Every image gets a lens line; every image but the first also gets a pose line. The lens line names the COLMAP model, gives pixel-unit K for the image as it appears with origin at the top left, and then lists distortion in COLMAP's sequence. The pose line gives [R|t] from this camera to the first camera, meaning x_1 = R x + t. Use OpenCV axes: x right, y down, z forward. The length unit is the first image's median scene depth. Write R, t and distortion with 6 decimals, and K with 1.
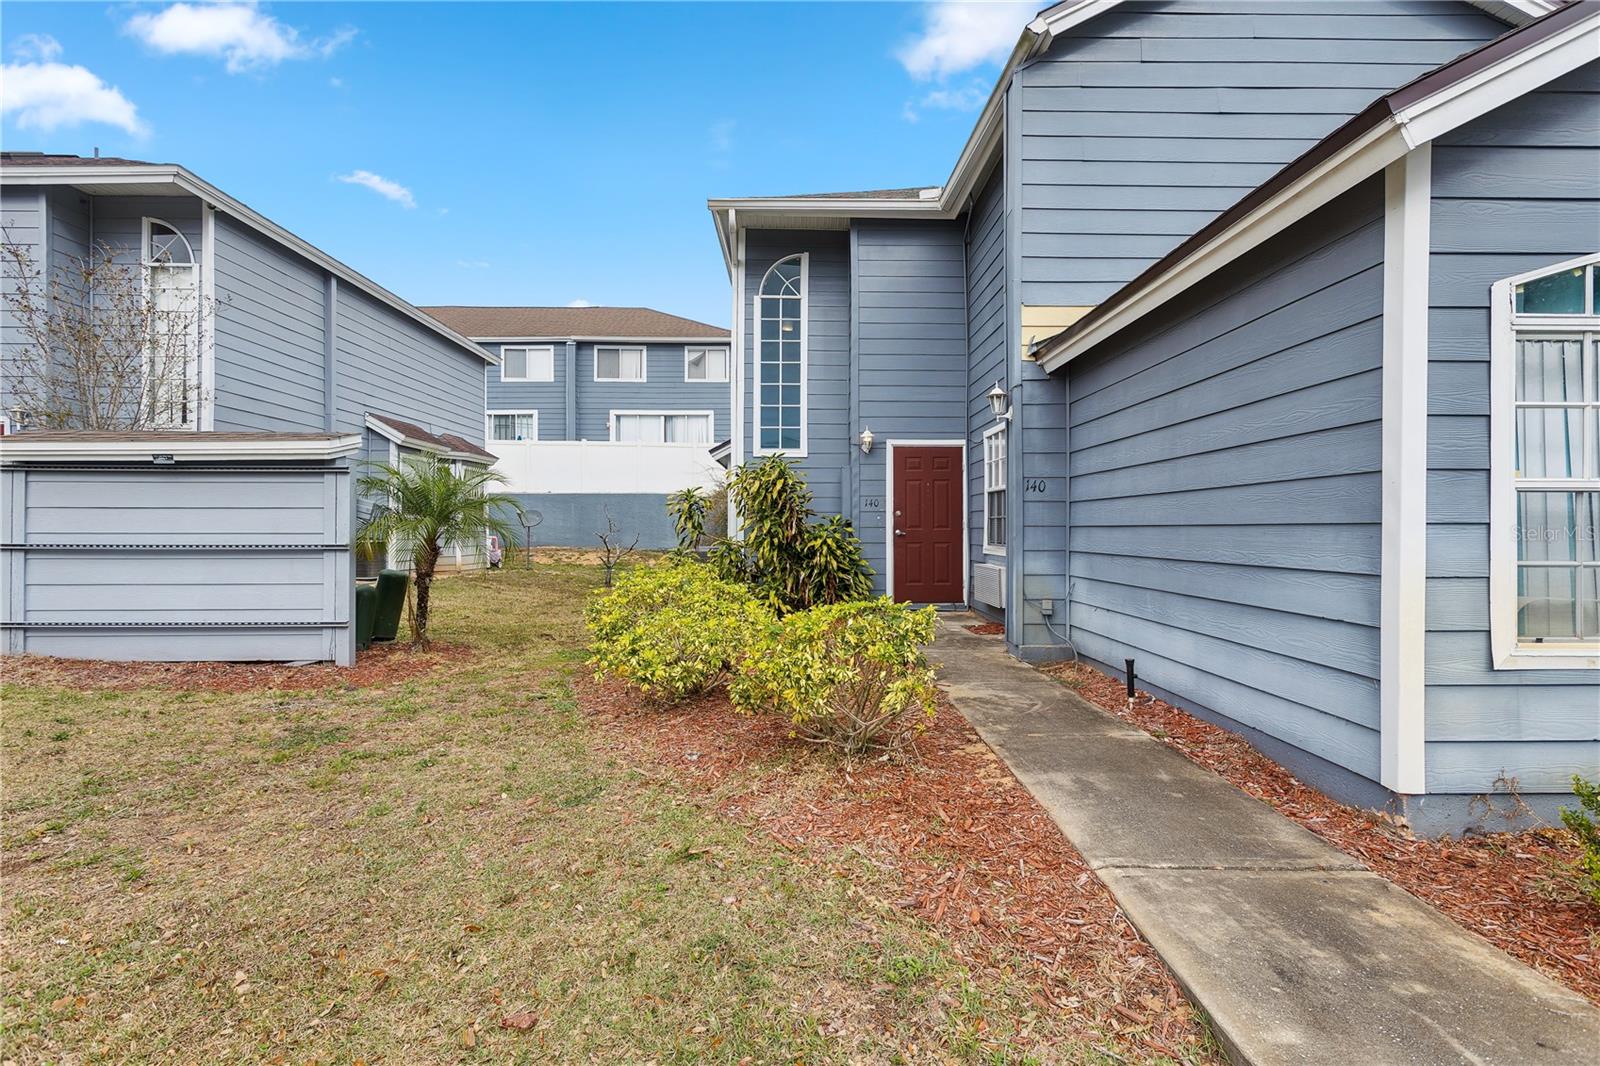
lens RADIAL K [[774.2, 0, 791.0], [0, 774.2, 530.3], [0, 0, 1]] dist [-0.002325, 0.000183]
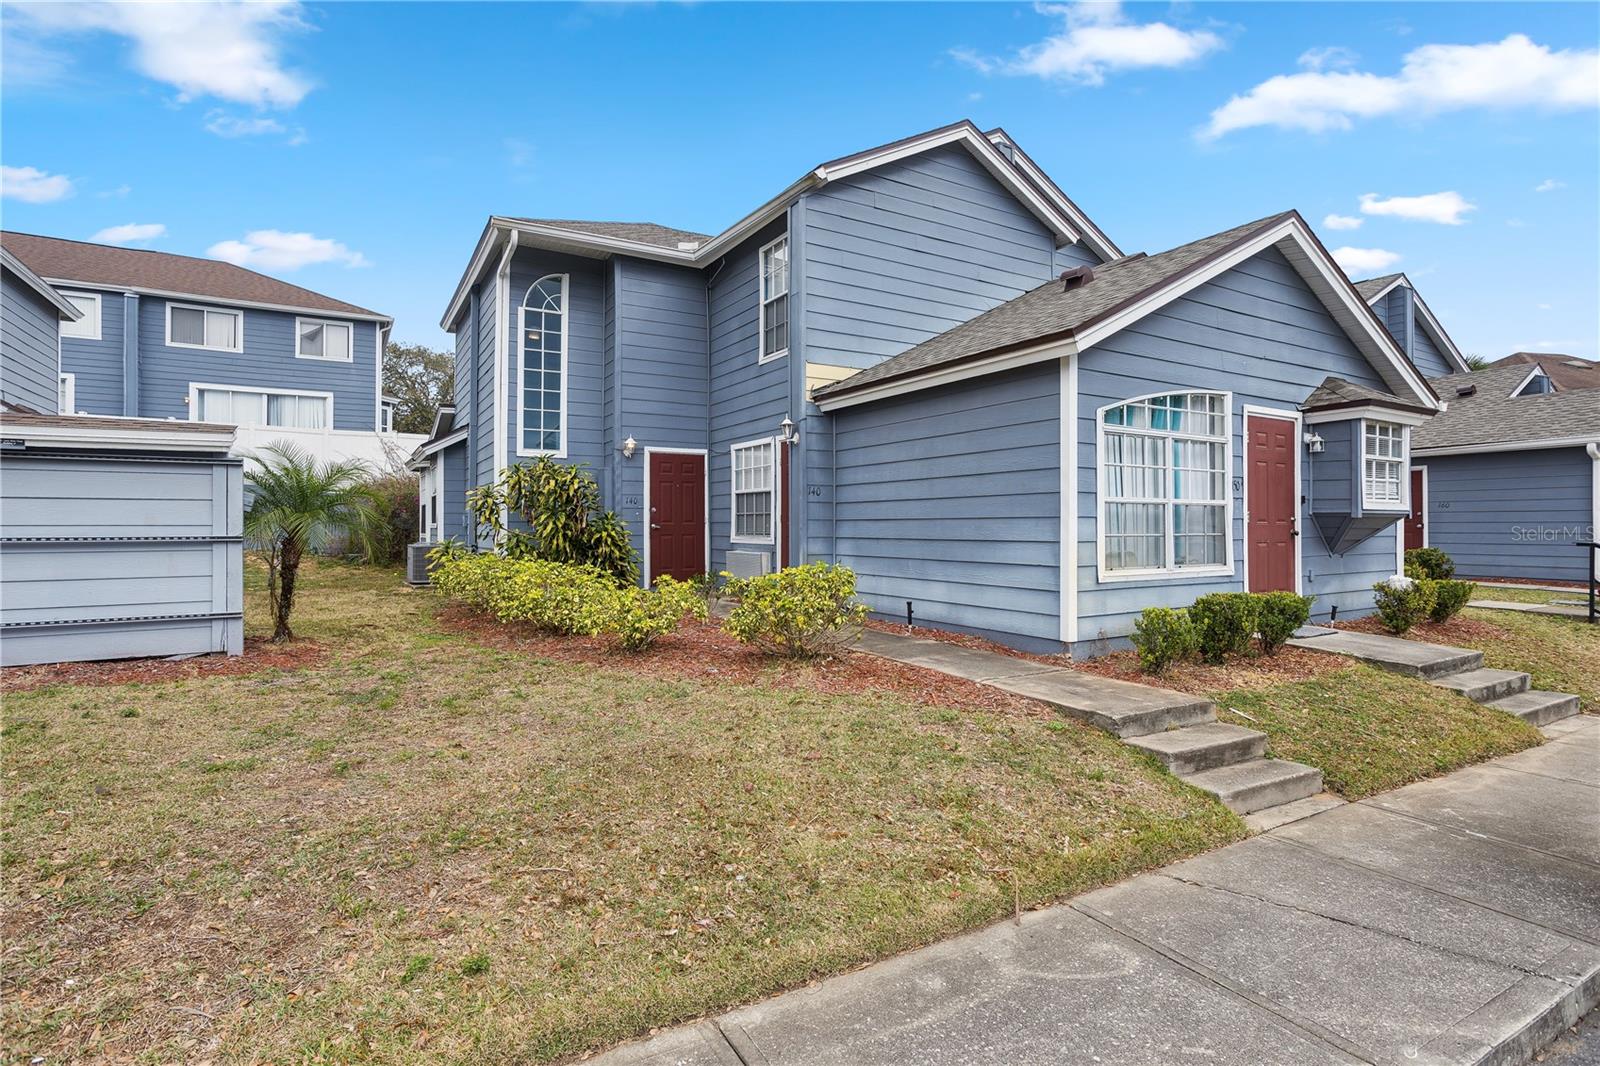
lens RADIAL K [[796.5, 0, 798.6], [0, 796.5, 523.1], [0, 0, 1]] dist [-0.067309, 0.040111]
pose [[0.867725, 0.000297, 0.497045, -0.295725], [0.002580, 0.999984, -0.005102, 0.005276], [-0.497038, 0.005709, 0.867710, -0.165572]]
